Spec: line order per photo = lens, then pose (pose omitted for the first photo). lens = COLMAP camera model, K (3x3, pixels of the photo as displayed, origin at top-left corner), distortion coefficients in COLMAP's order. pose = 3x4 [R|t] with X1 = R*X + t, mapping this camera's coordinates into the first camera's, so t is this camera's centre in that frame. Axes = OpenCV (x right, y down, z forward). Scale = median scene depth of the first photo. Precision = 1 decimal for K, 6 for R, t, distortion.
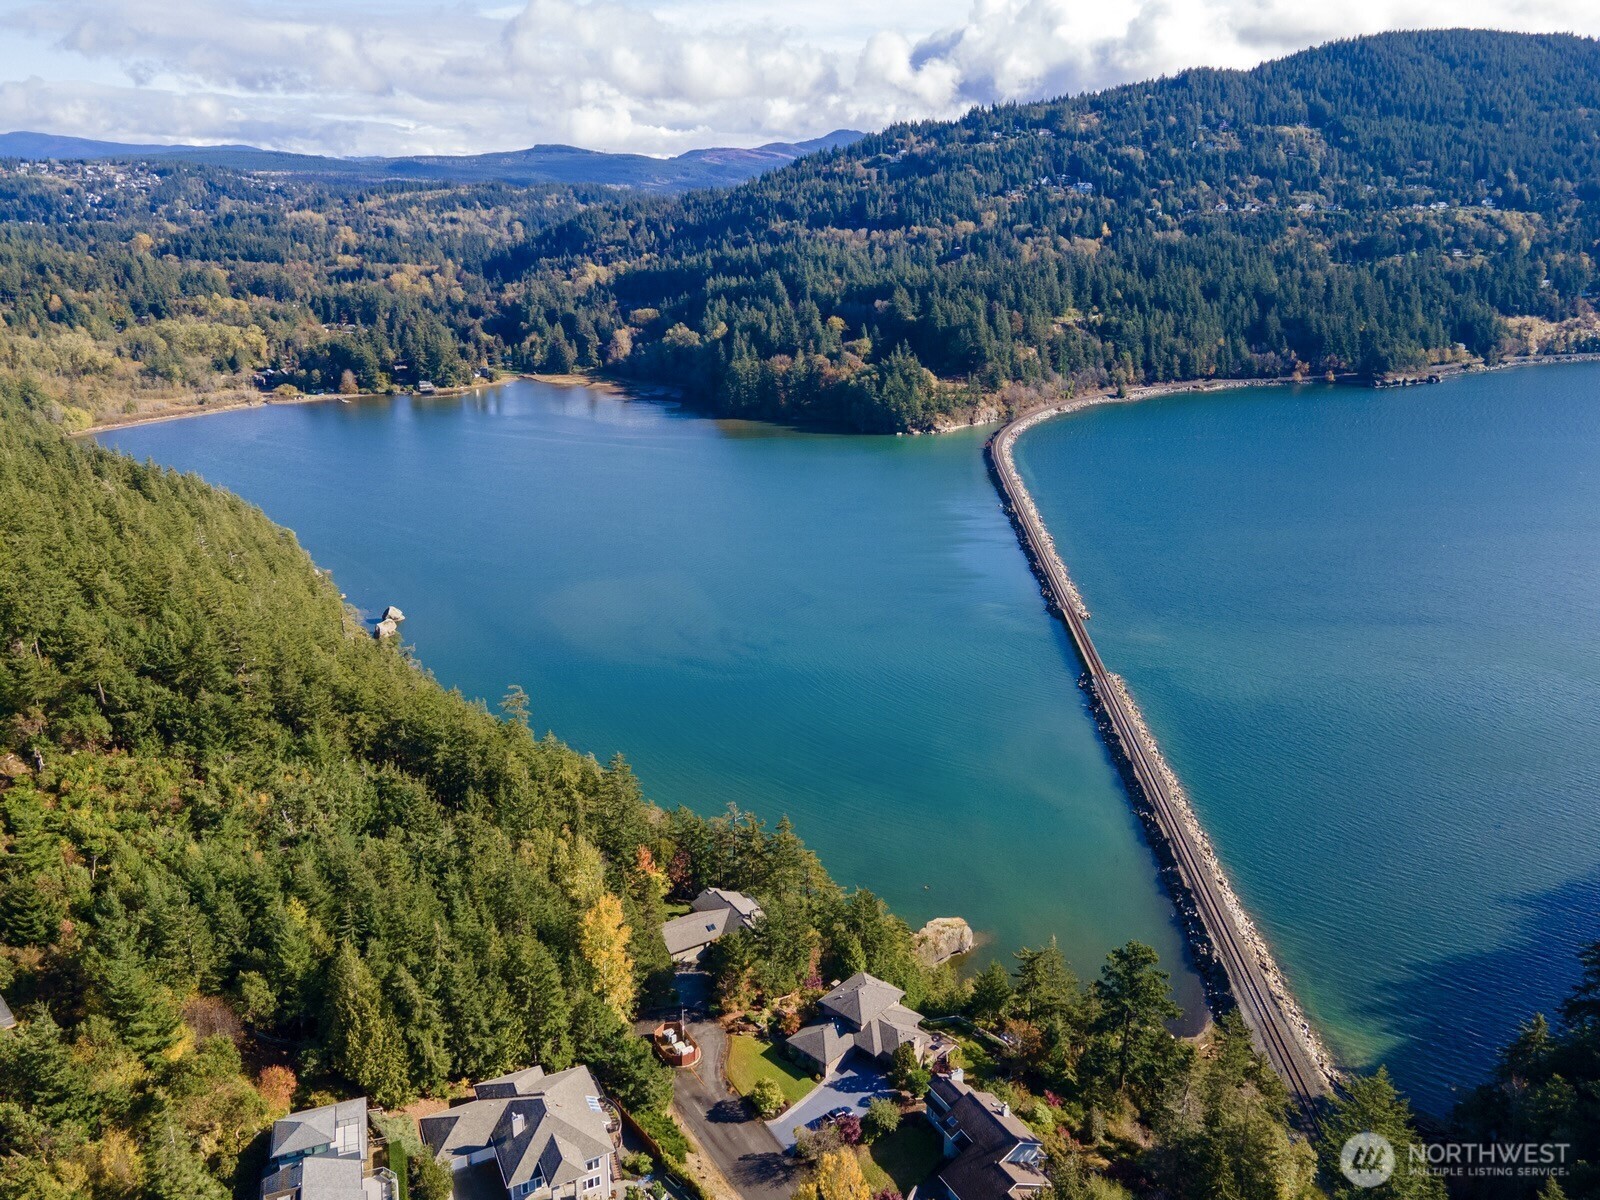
lens RADIAL K [[1185.2, 0, 783.8], [0, 1185.2, 595.7], [0, 0, 1]] dist [0.029561, 0.018966]
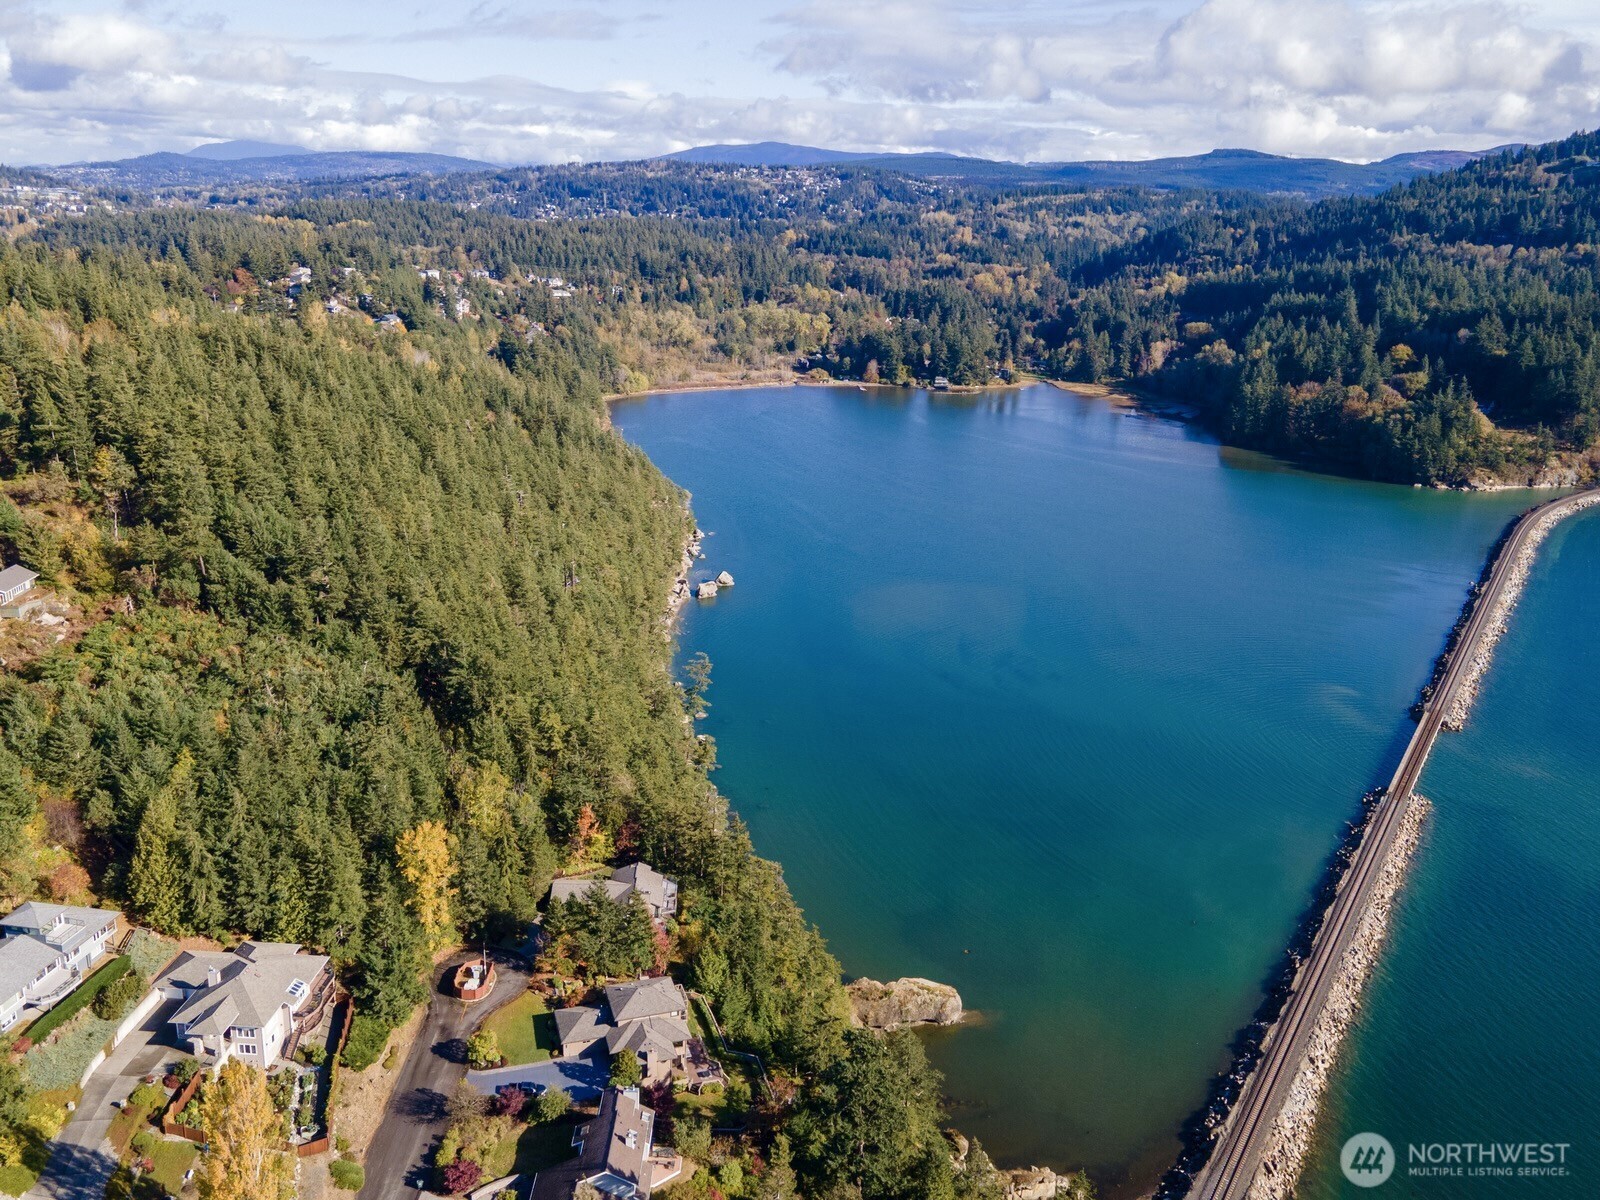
lens RADIAL K [[1211.5, 0, 800.0], [0, 1211.5, 600.0], [0, 0, 1]] dist [0.026763, 0.011032]
pose [[0.871077, 0.176026, -0.458518, 0.087969], [-0.179518, 0.983082, 0.036366, -0.006582], [0.457163, 0.050634, 0.887941, 0.023507]]
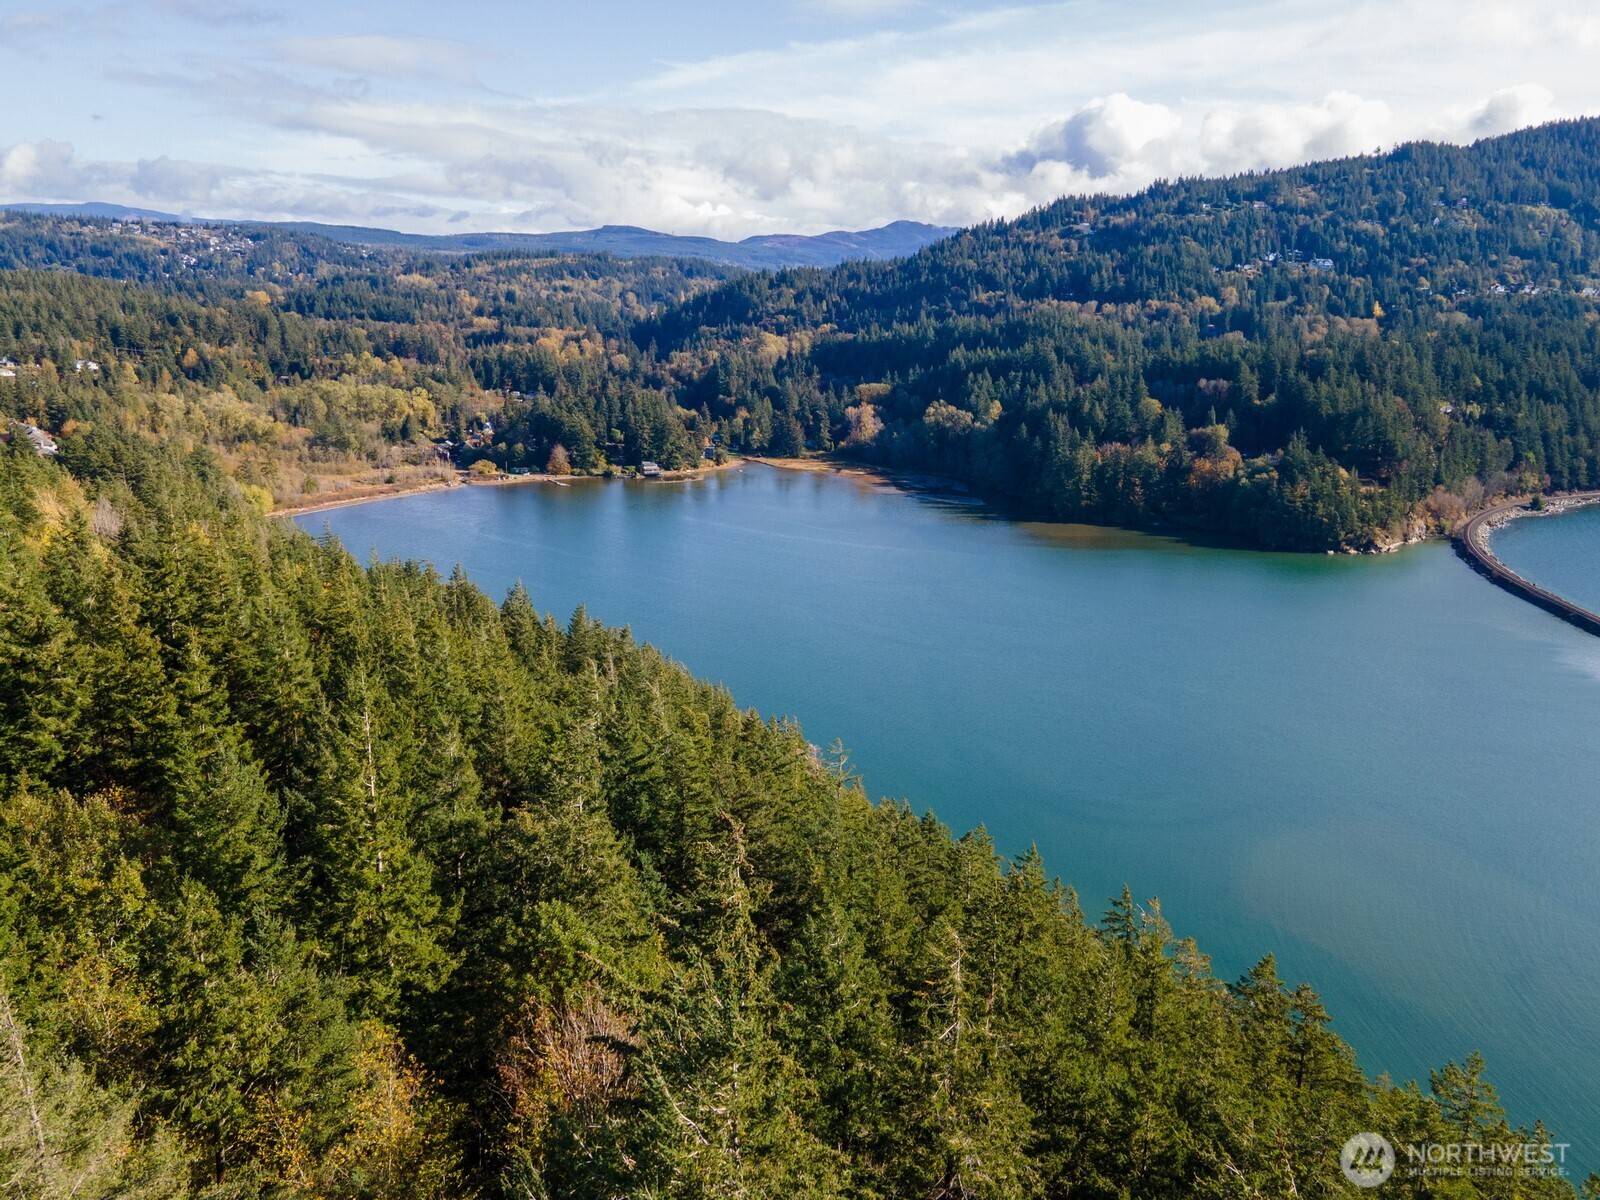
lens RADIAL K [[1185.2, 0, 783.8], [0, 1185.2, 595.7], [0, 0, 1]] dist [0.029561, 0.018966]
pose [[0.999119, 0.035276, -0.022752, -0.158192], [-0.036740, 0.997041, -0.067518, -0.032149], [0.020303, 0.068294, 0.997459, 0.170904]]
